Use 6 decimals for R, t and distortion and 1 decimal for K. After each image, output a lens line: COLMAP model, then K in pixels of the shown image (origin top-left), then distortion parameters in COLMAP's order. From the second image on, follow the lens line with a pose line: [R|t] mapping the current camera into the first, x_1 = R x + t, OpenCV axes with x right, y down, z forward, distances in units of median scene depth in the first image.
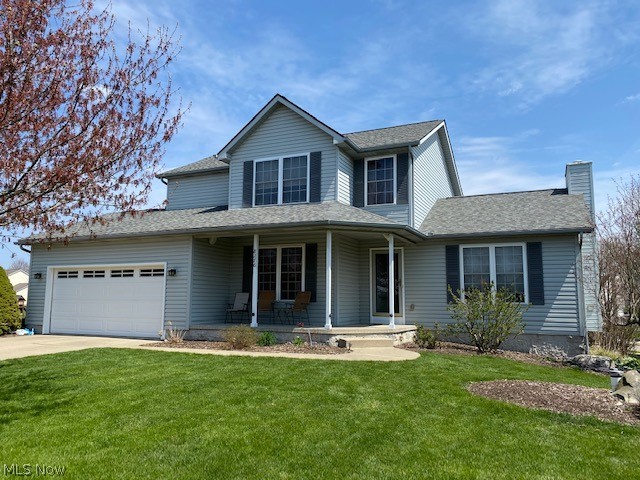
lens RADIAL K [[490.3, 0, 309.6], [0, 490.3, 238.7], [0, 0, 1]] dist [0.006019, -0.007455]
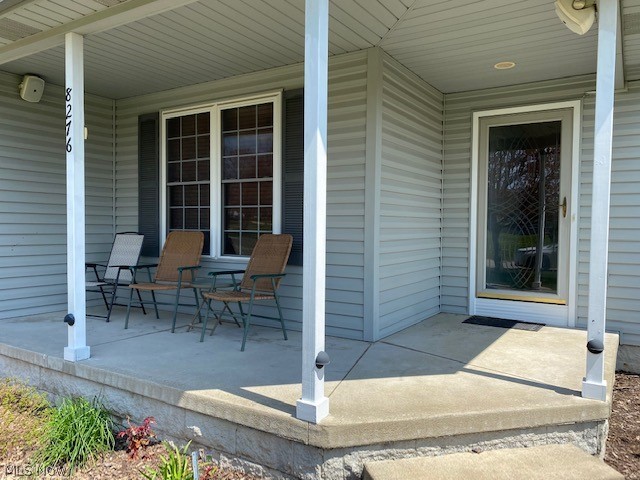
lens RADIAL K [[490.3, 0, 309.6], [0, 490.3, 238.7], [0, 0, 1]] dist [0.006019, -0.007455]
pose [[0.991837, 0.006834, -0.127326, 0.053138], [0.012367, 0.988699, 0.149403, 0.059435], [0.126908, -0.149758, 0.980544, 0.660791]]
